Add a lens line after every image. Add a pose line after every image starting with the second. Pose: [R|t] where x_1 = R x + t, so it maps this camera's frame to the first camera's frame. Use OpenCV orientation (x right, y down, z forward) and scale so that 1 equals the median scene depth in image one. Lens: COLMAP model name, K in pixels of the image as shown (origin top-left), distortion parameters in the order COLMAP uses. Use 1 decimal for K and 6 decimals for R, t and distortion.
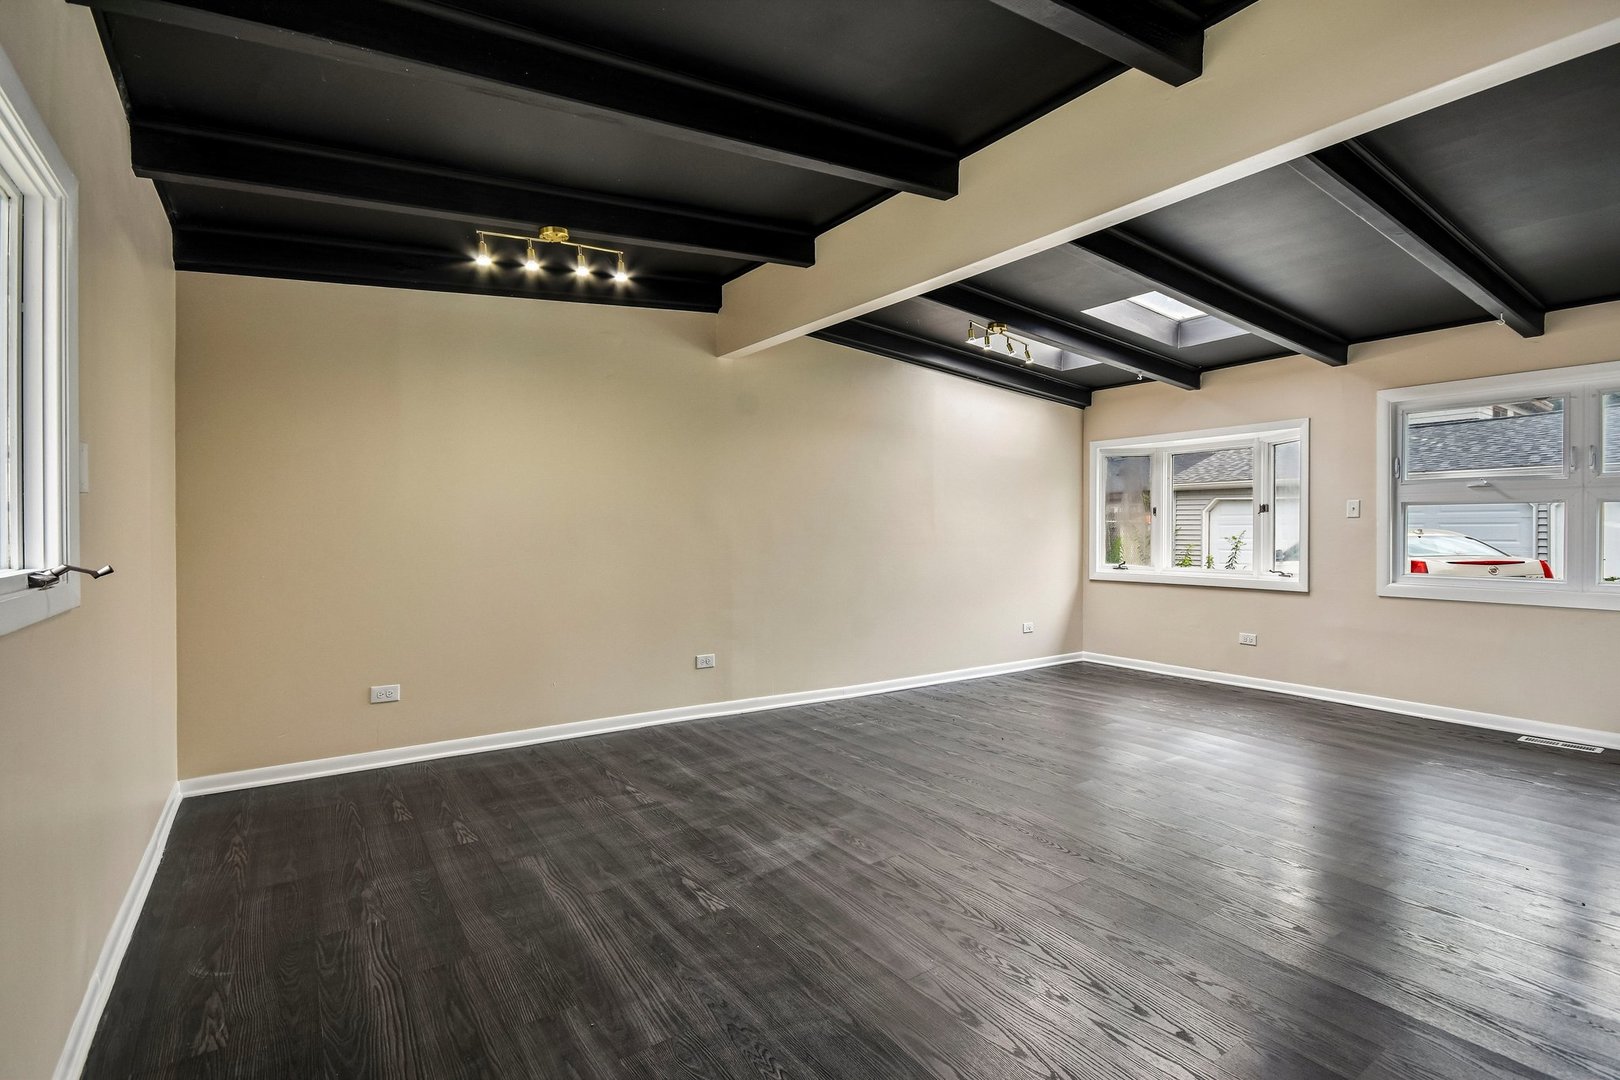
lens RADIAL K [[781.9, 0, 810.0], [0, 781.9, 528.7], [0, 0, 1]] dist [0.013367, 0.001494]
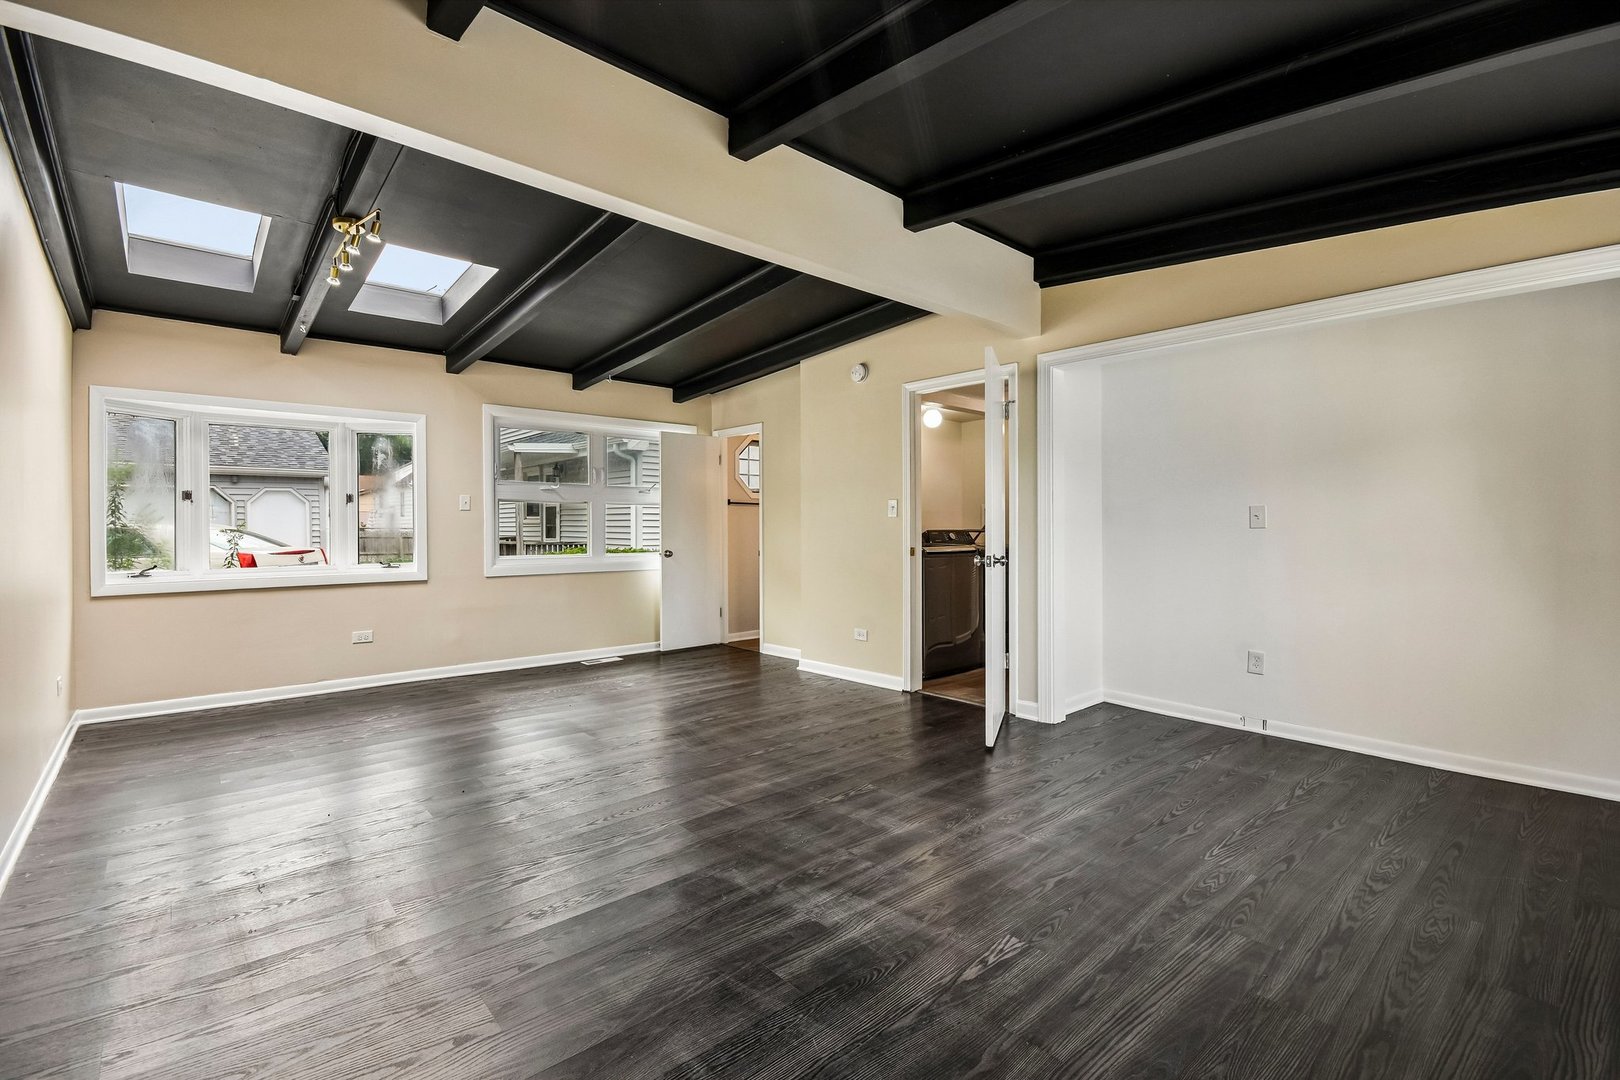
lens RADIAL K [[716.2, 0, 819.3], [0, 716.2, 532.5], [0, 0, 1]] dist [0.000772, -0.003202]
pose [[-0.133150, -0.011781, 0.991026, -0.719783], [-0.000845, 0.999930, 0.011774, 0.006756], [-0.991096, 0.000730, -0.133150, 1.077239]]
